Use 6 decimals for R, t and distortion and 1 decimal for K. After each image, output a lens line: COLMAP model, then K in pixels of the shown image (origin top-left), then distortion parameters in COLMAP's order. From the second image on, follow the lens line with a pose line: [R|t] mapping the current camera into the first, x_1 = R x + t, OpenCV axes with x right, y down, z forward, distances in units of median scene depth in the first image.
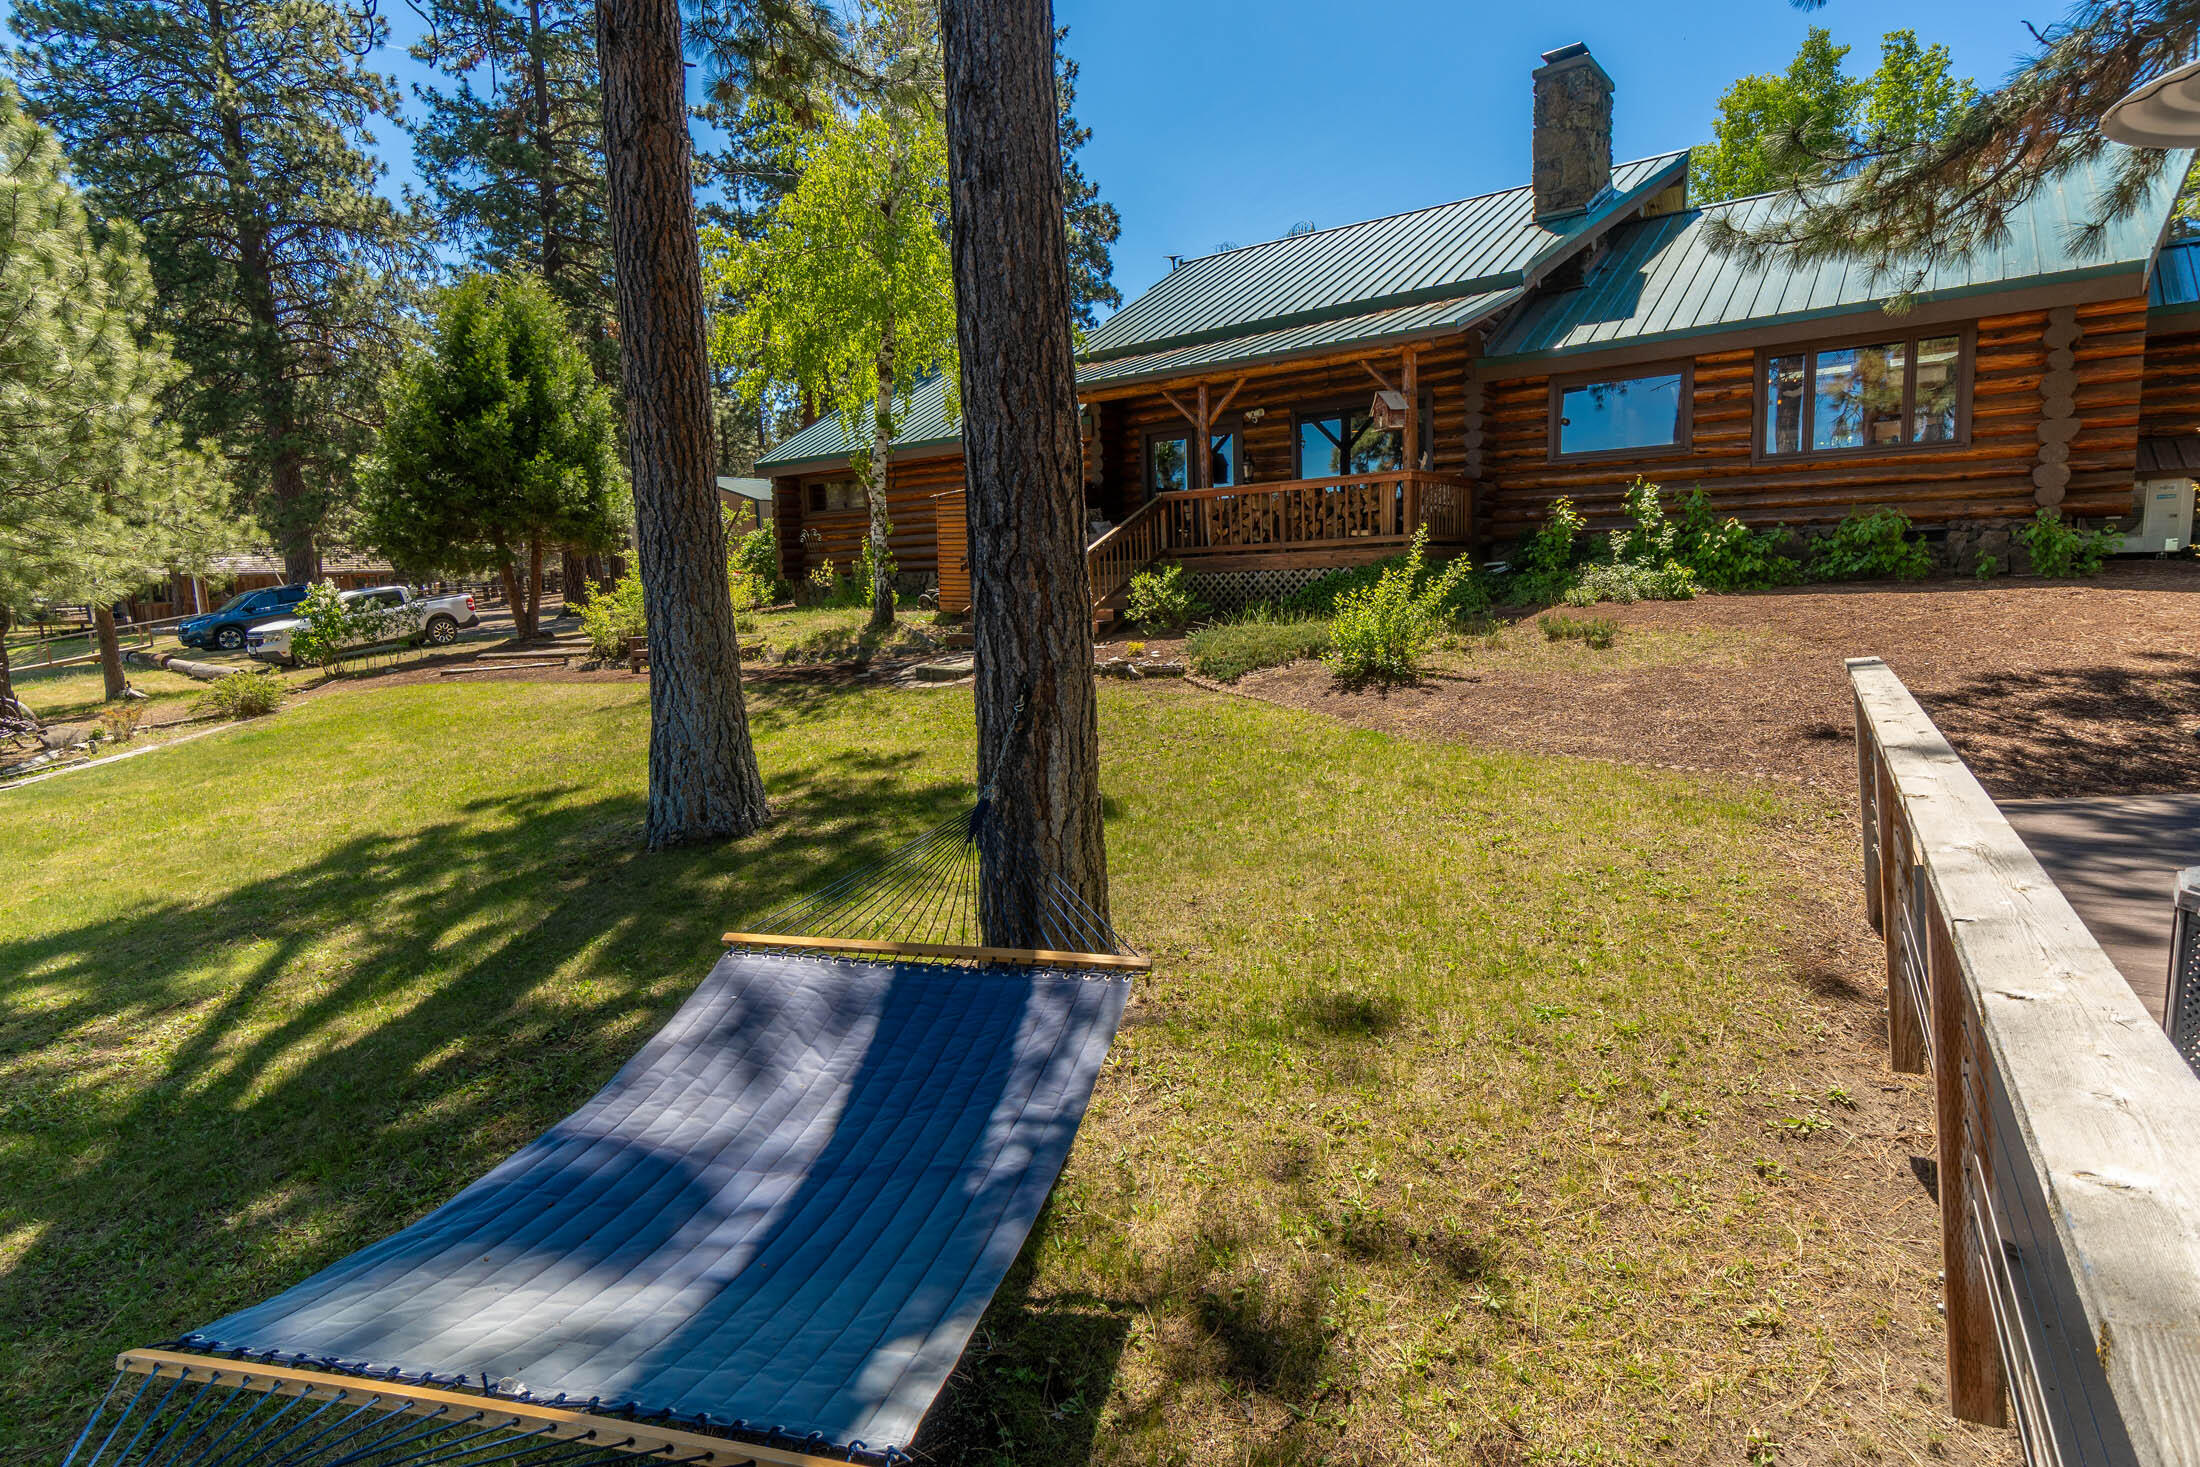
lens RADIAL K [[1172.4, 0, 1100.0], [0, 1172.4, 733.5], [0, 0, 1]] dist [-0.001461, -0.001116]
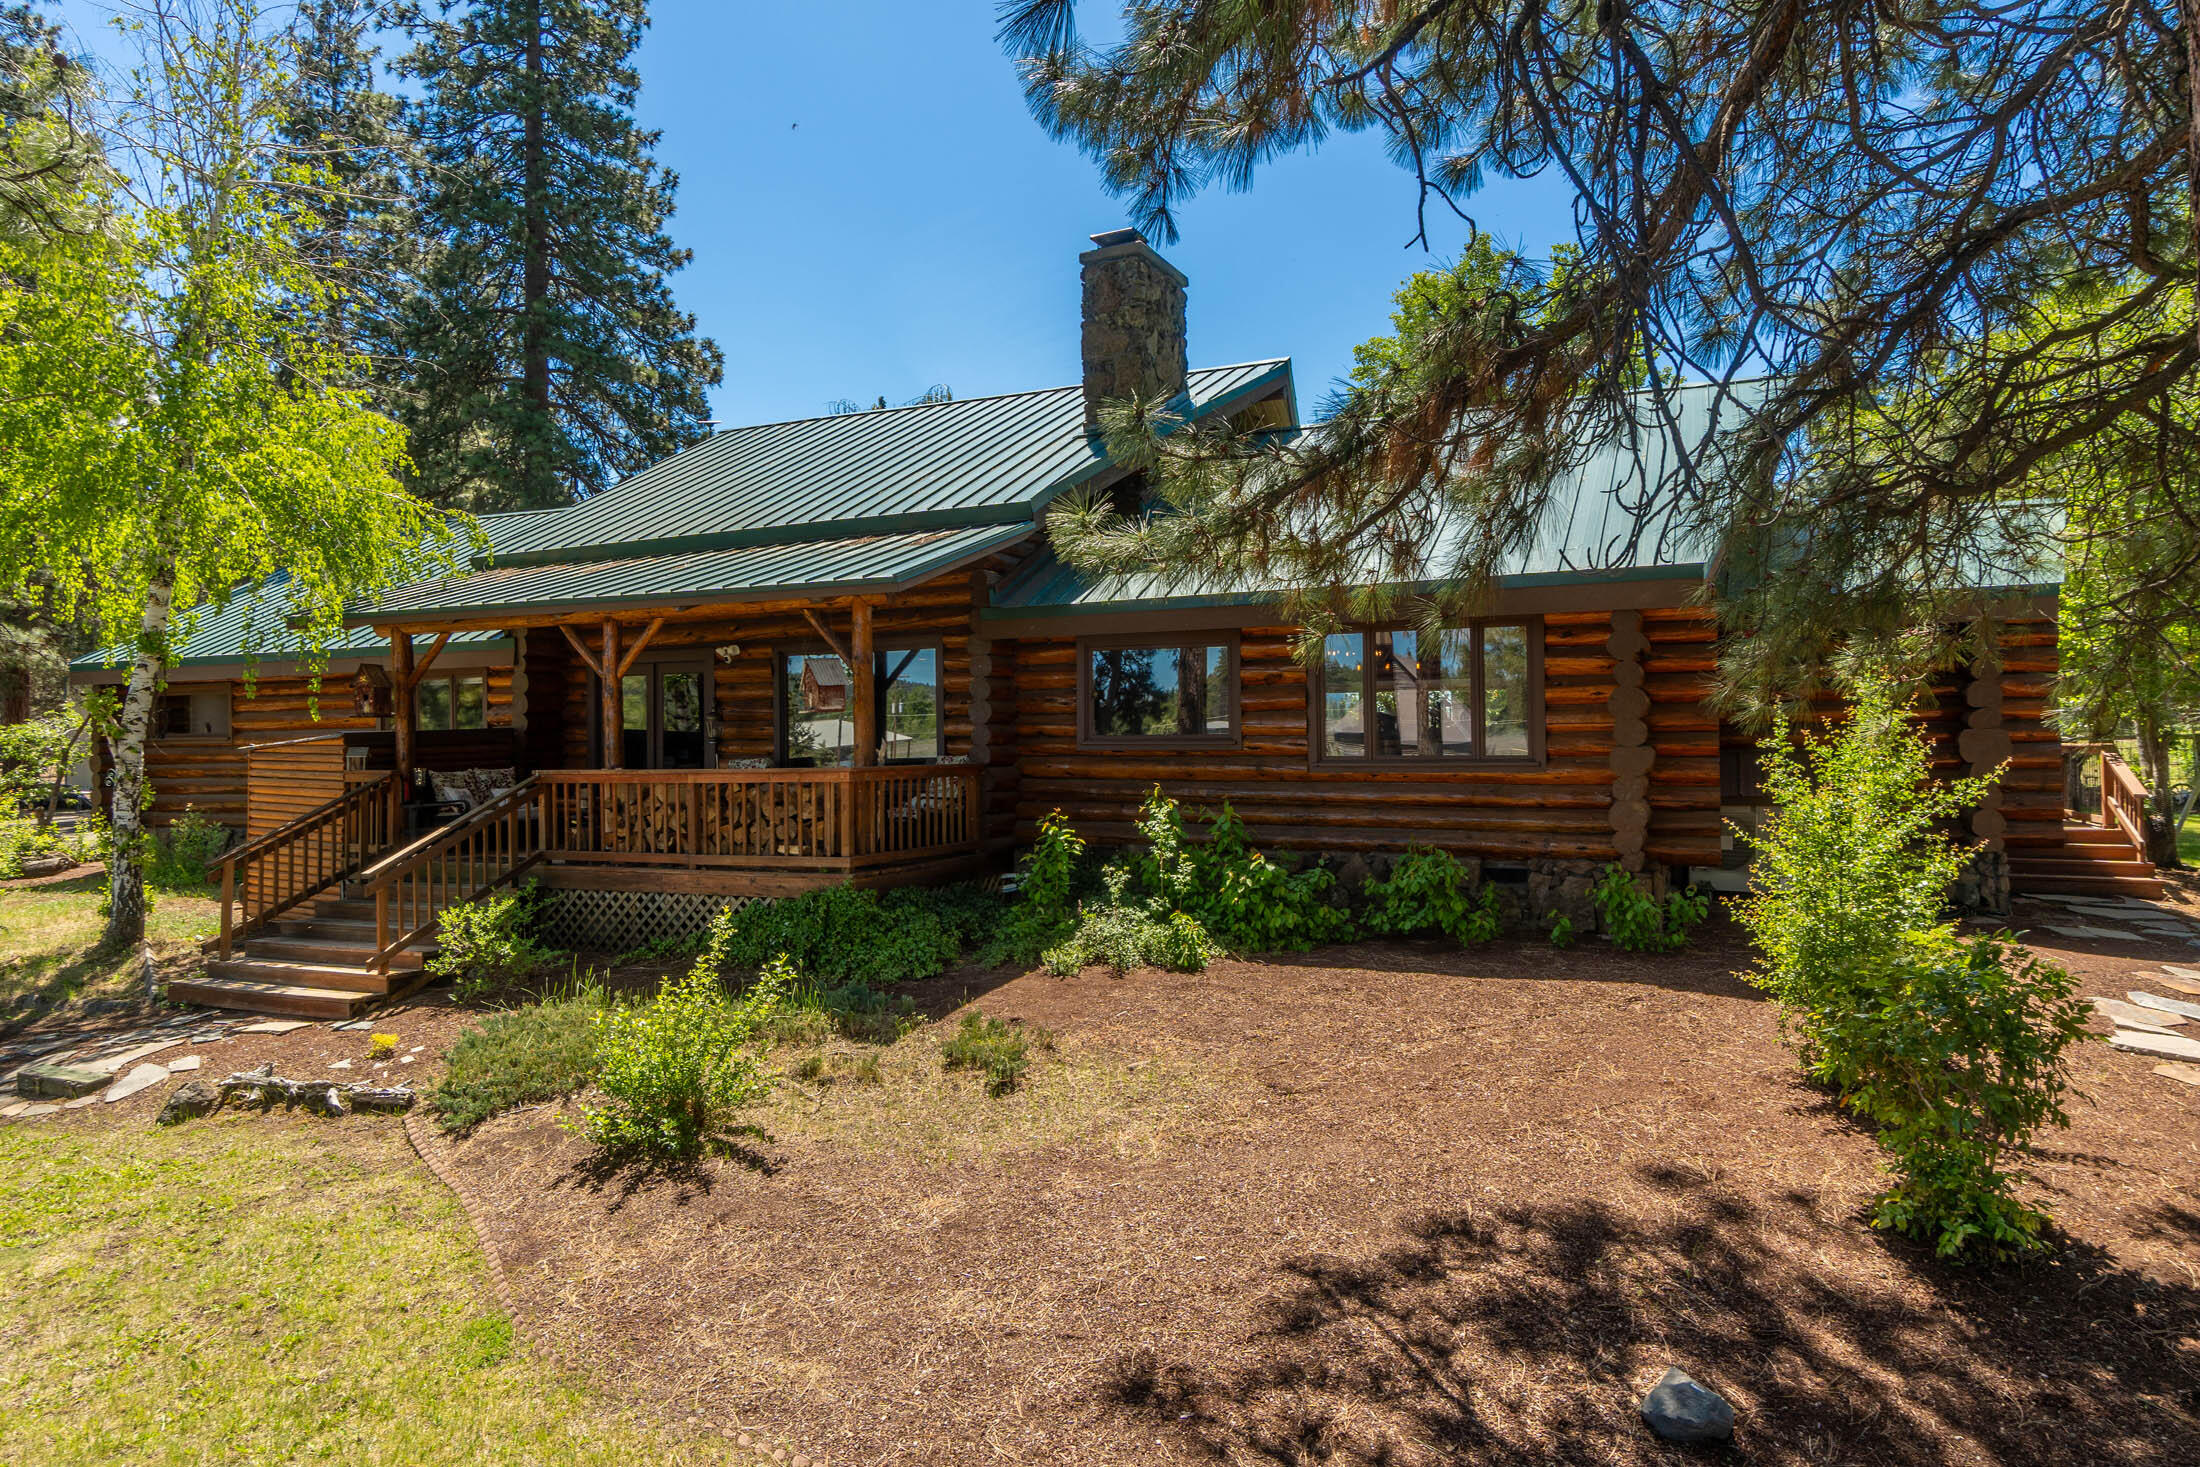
lens RADIAL K [[1407.5, 0, 1100.0], [0, 1407.5, 733.5], [0, 0, 1]] dist [-0.000061, -0.000789]
pose [[0.976717, 0.029253, 0.212530, 0.225792], [0.002867, 0.988792, -0.149275, -0.114989], [-0.214514, 0.146409, 0.965685, 0.133215]]
